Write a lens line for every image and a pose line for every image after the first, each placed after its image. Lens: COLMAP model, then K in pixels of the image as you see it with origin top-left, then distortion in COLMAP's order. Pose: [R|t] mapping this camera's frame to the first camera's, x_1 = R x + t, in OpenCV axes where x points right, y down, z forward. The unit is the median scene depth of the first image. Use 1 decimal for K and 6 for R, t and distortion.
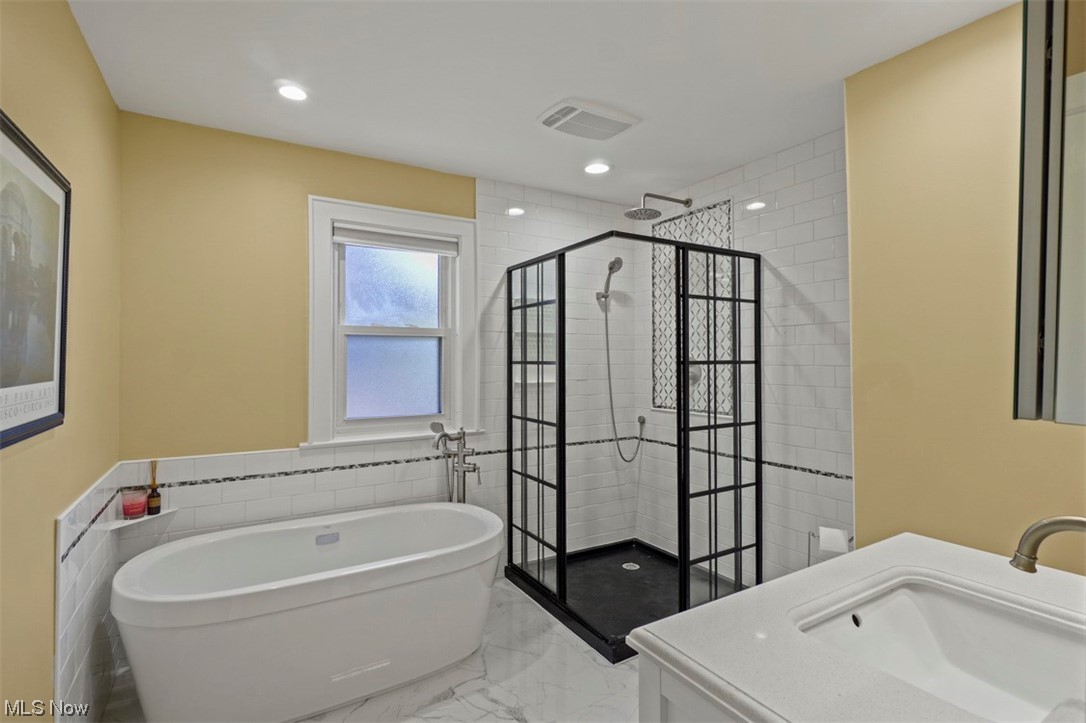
lens RADIAL K [[507.5, 0, 535.1], [0, 507.5, 342.2], [0, 0, 1]] dist [0.000987, 0.000182]
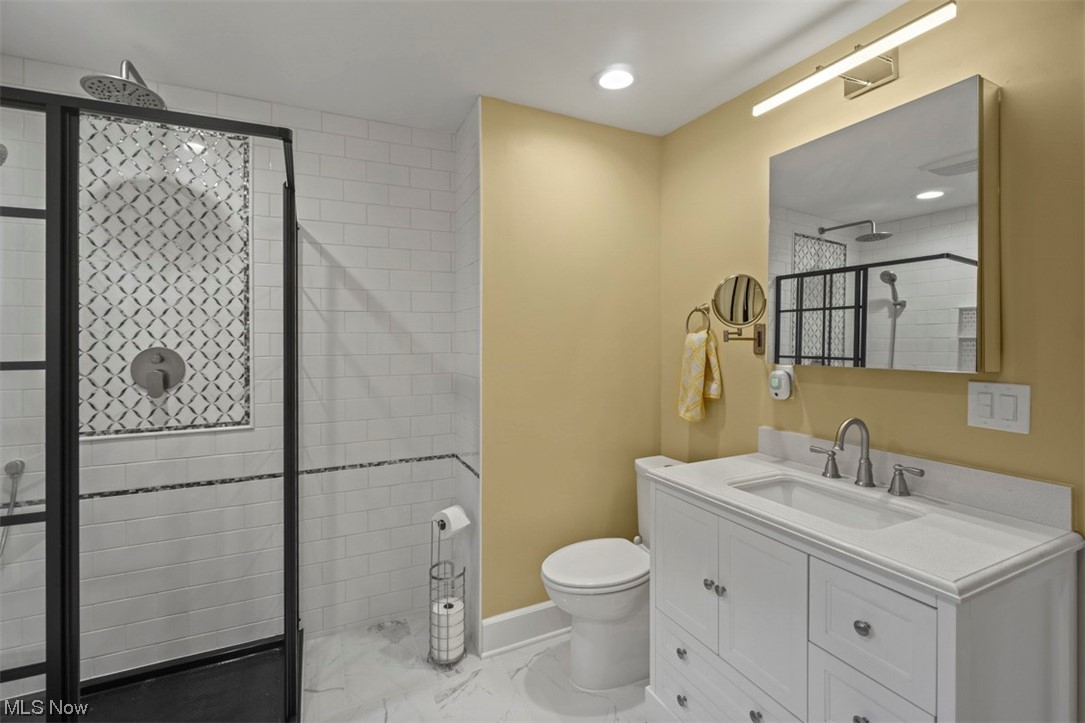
lens RADIAL K [[507.1, 0, 534.6], [0, 507.1, 342.2], [0, 0, 1]] dist [0.000987, 0.000182]
pose [[0.114306, -0.005689, 0.993429, -0.324524], [-0.028360, 0.999557, 0.008987, 0.003330], [-0.993041, -0.029201, 0.114095, 0.510813]]
